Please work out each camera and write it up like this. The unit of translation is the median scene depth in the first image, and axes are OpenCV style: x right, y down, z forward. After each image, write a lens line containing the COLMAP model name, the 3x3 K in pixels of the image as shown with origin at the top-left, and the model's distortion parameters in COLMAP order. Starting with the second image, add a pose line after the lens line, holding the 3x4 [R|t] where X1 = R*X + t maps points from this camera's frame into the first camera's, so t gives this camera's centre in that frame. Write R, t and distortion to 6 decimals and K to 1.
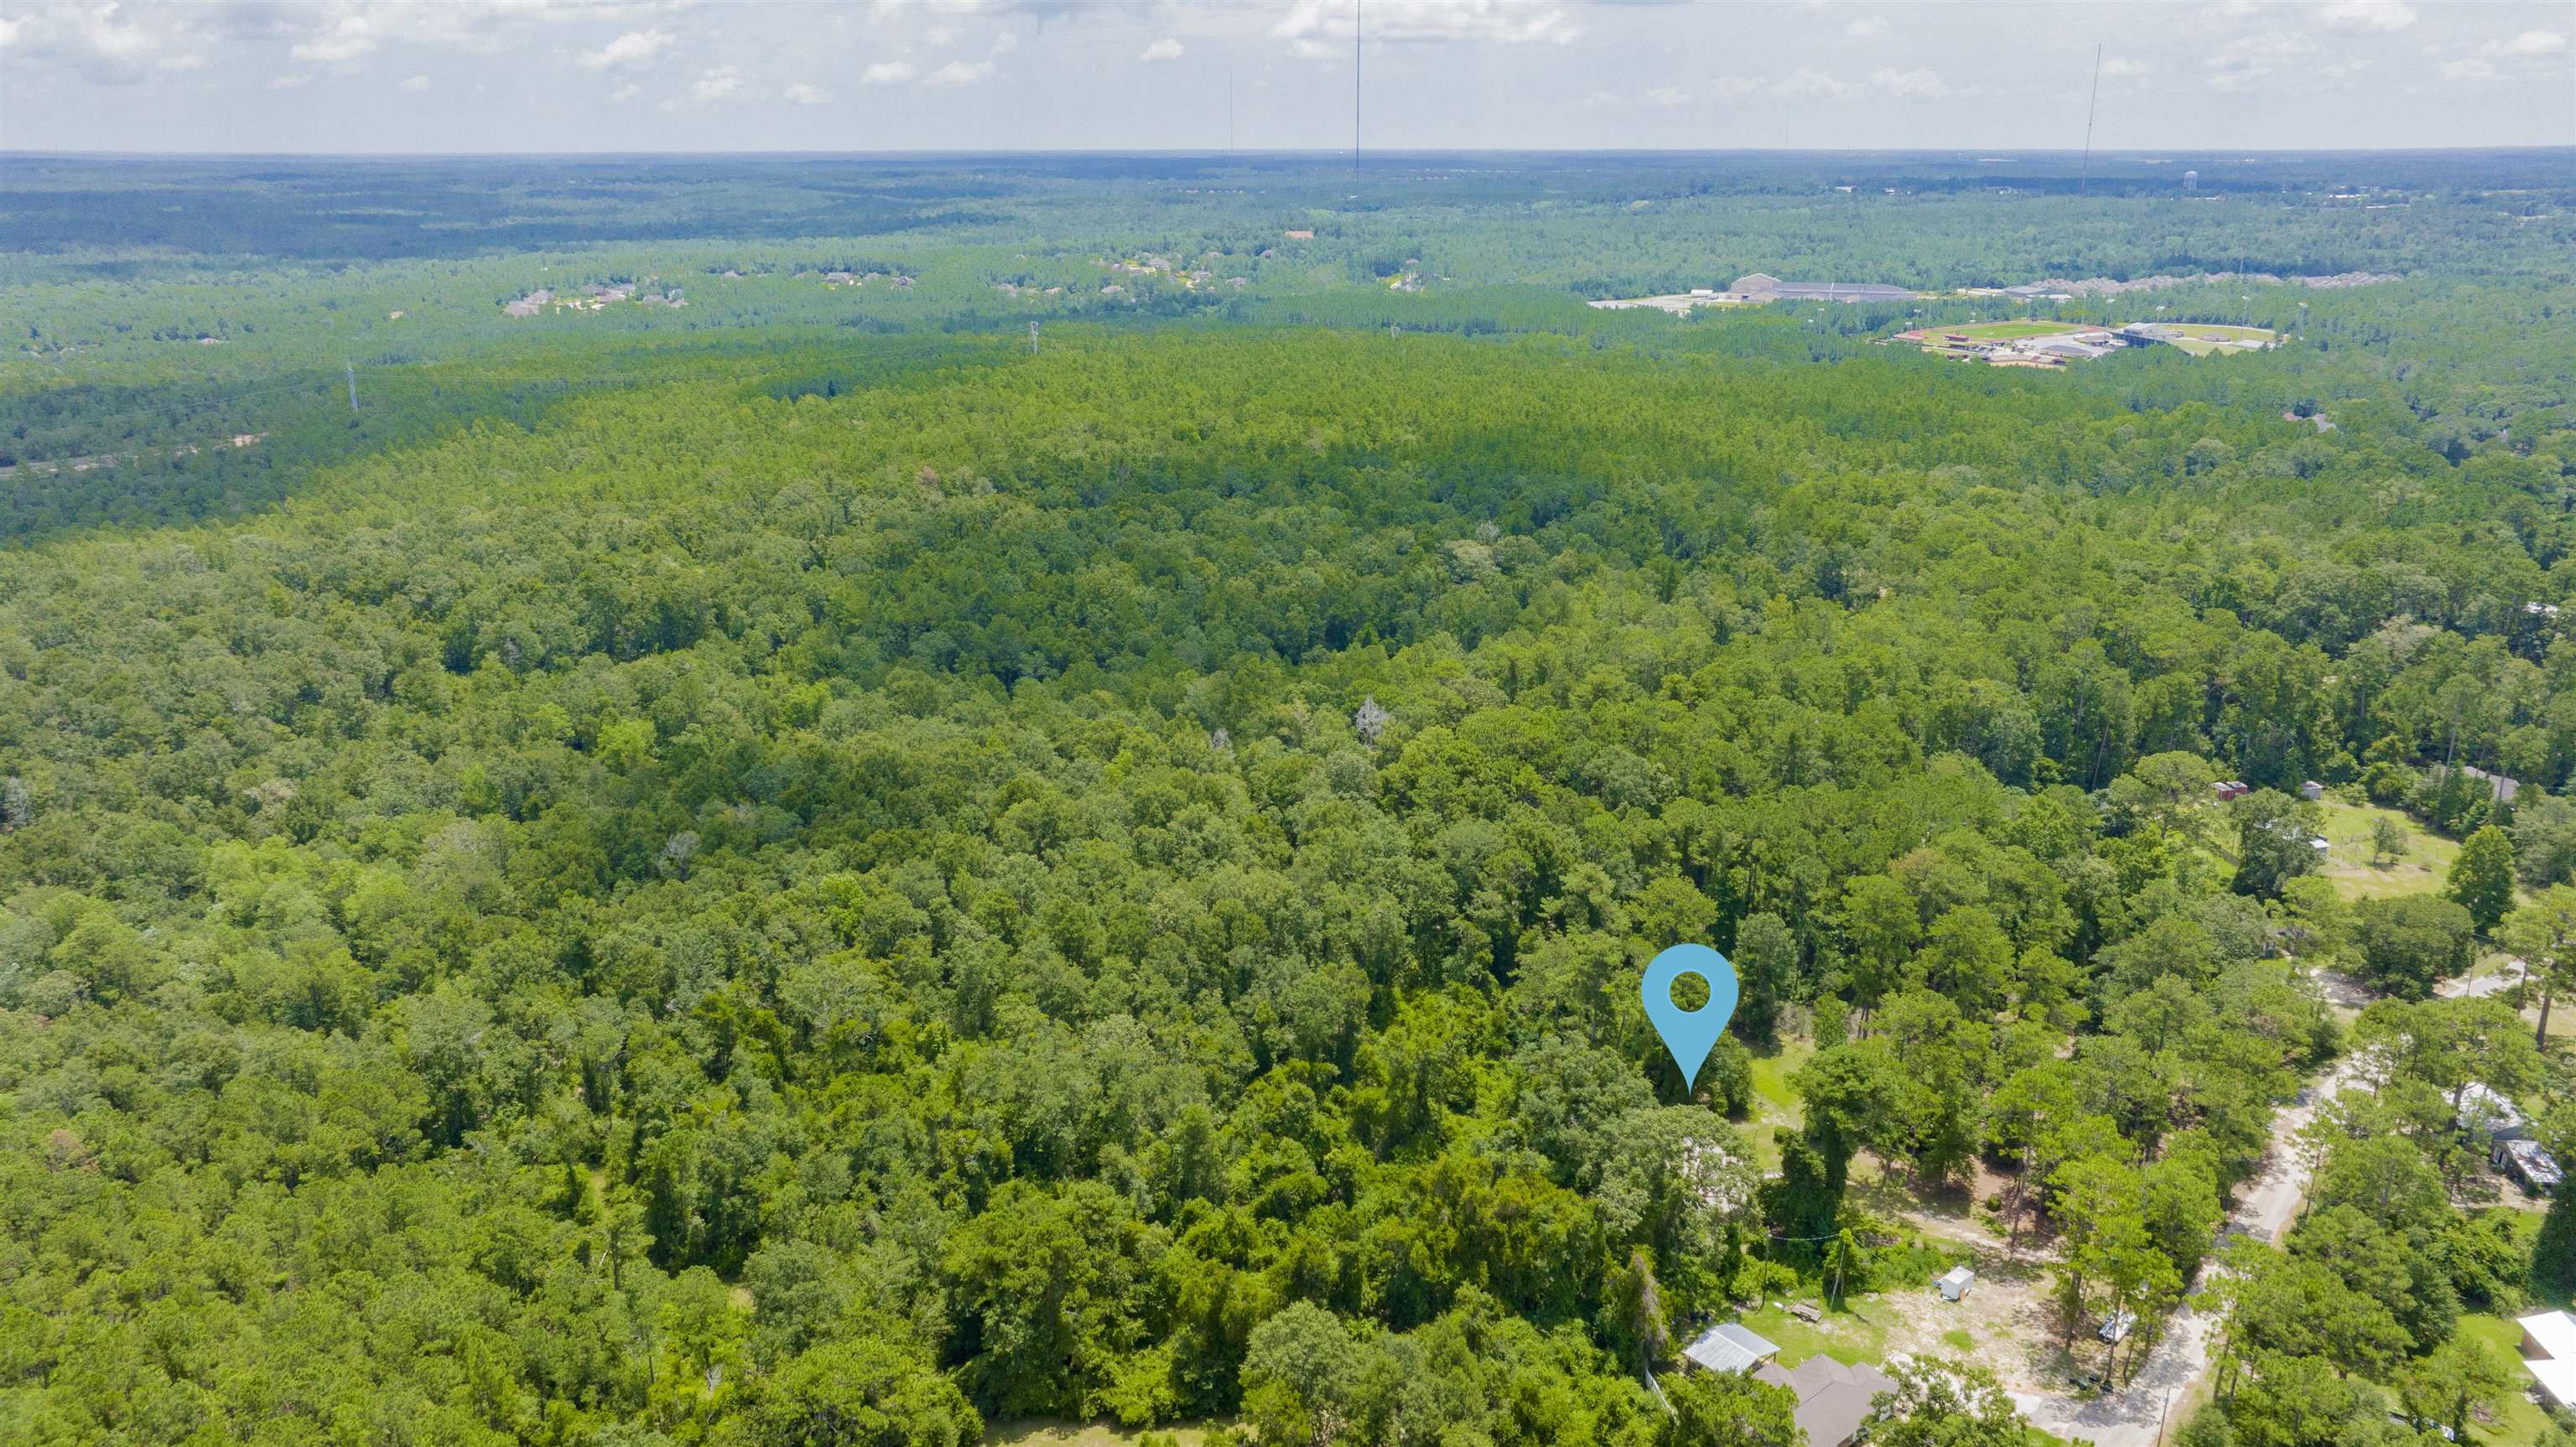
lens RADIAL K [[1836.0, 0, 1283.4], [0, 1836.0, 725.5], [0, 0, 1]] dist [-0.039877, 0.069103]
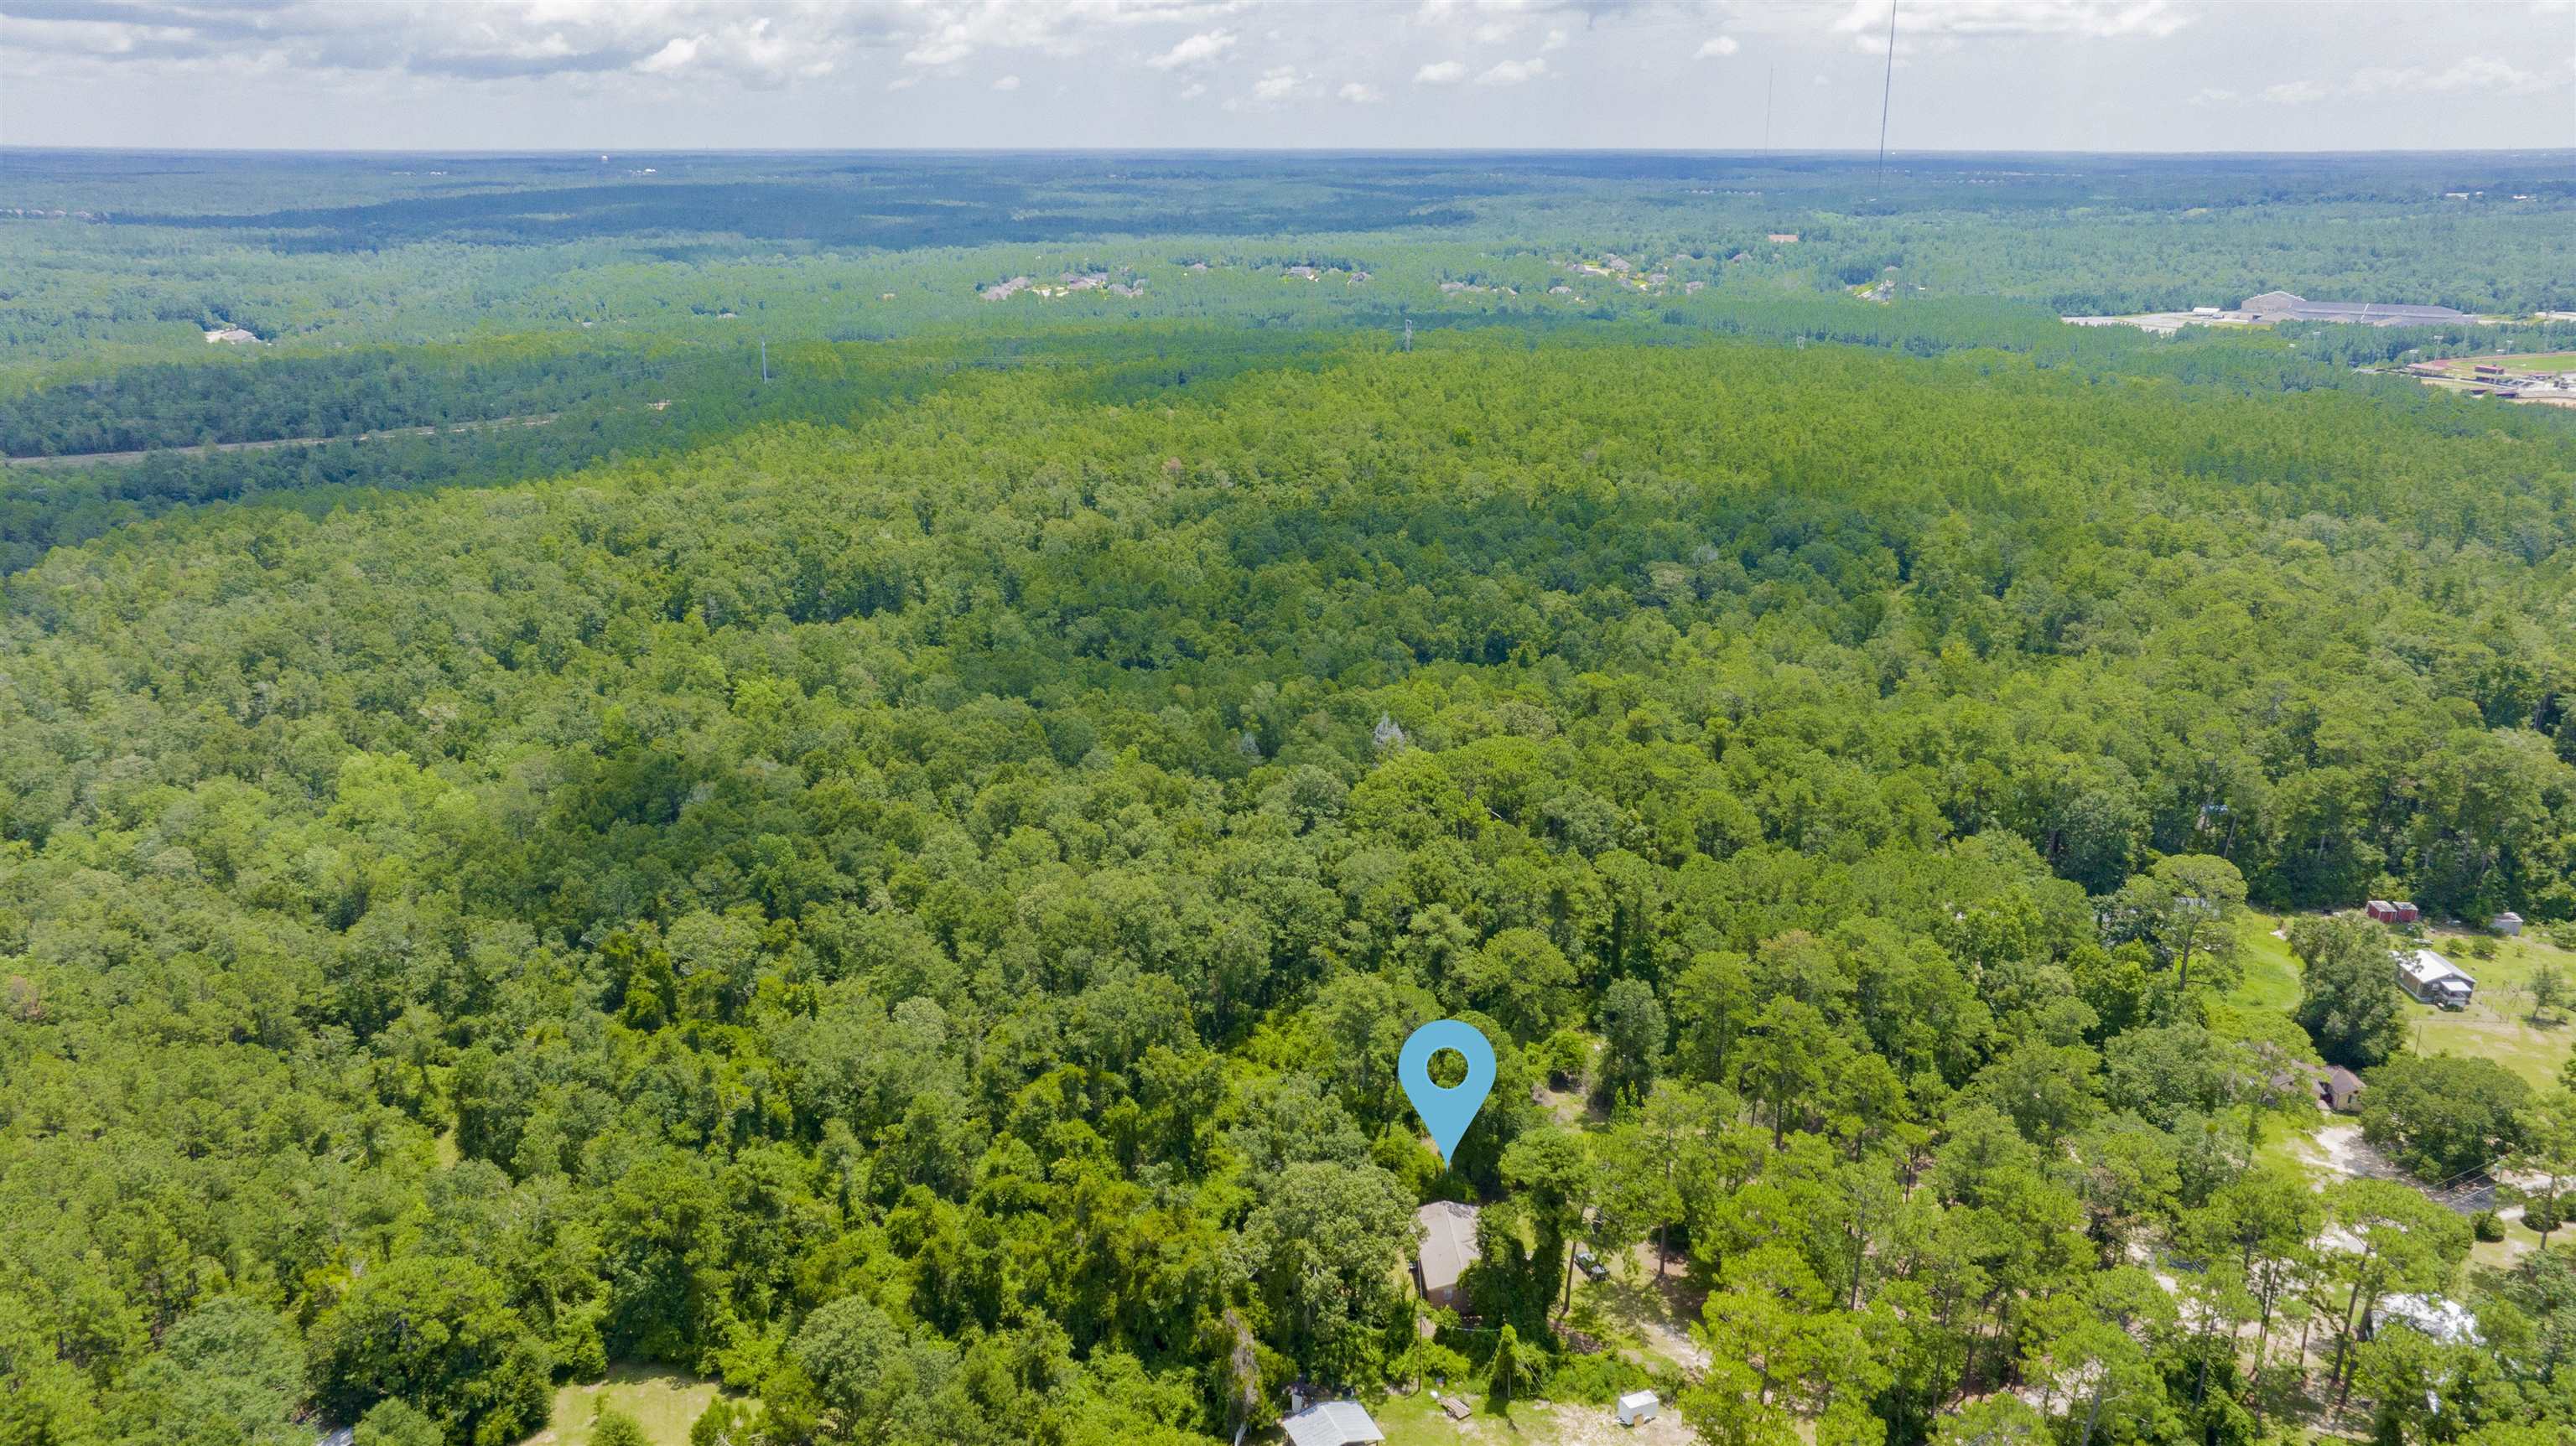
lens RADIAL K [[1835.9, 0, 1283.9], [0, 1835.9, 734.7], [0, 0, 1]] dist [-0.039877, 0.069103]
pose [[0.959642, 0.089111, -0.266732, 0.050373], [-0.087713, 0.995998, 0.017174, -0.003243], [0.267195, 0.006915, 0.963618, 0.009633]]
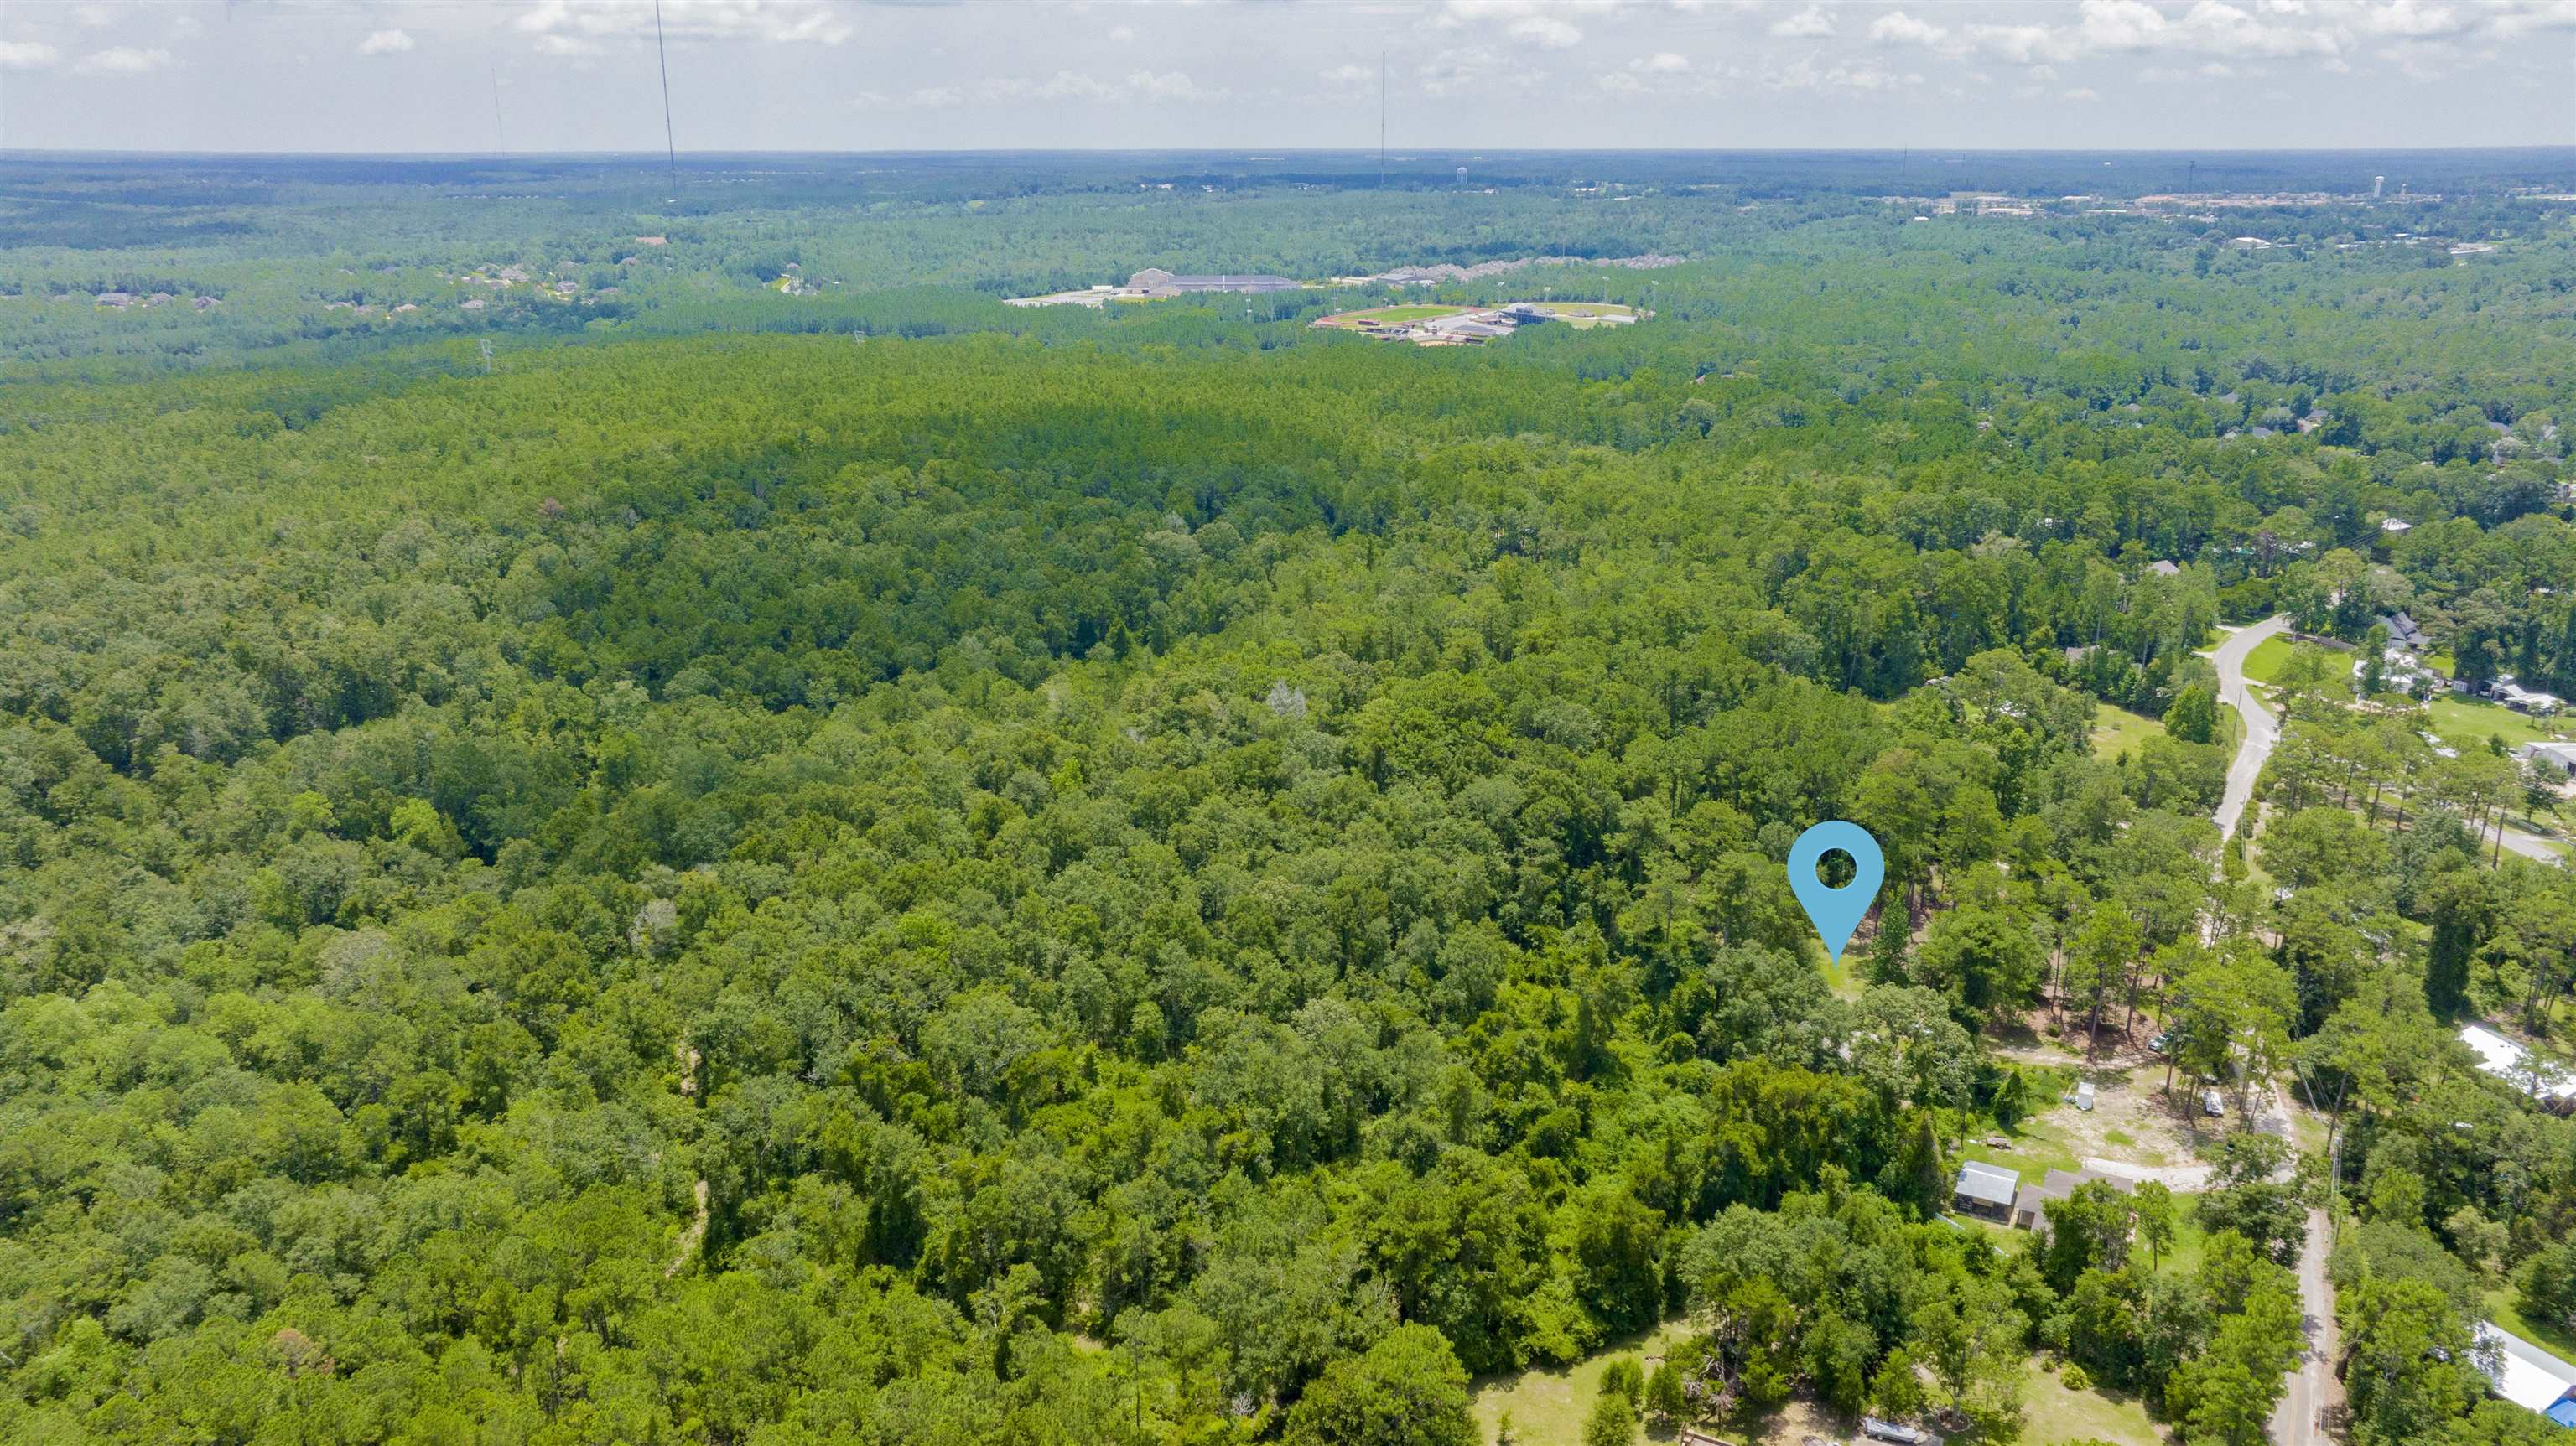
lens RADIAL K [[1835.9, 0, 1289.3], [0, 1835.9, 721.1], [0, 0, 1]] dist [-0.039877, 0.069103]
pose [[0.929369, -0.110632, 0.352185, -0.061592], [0.111511, 0.993603, 0.017860, -0.002000], [-0.351908, 0.022674, 0.935760, 0.007567]]
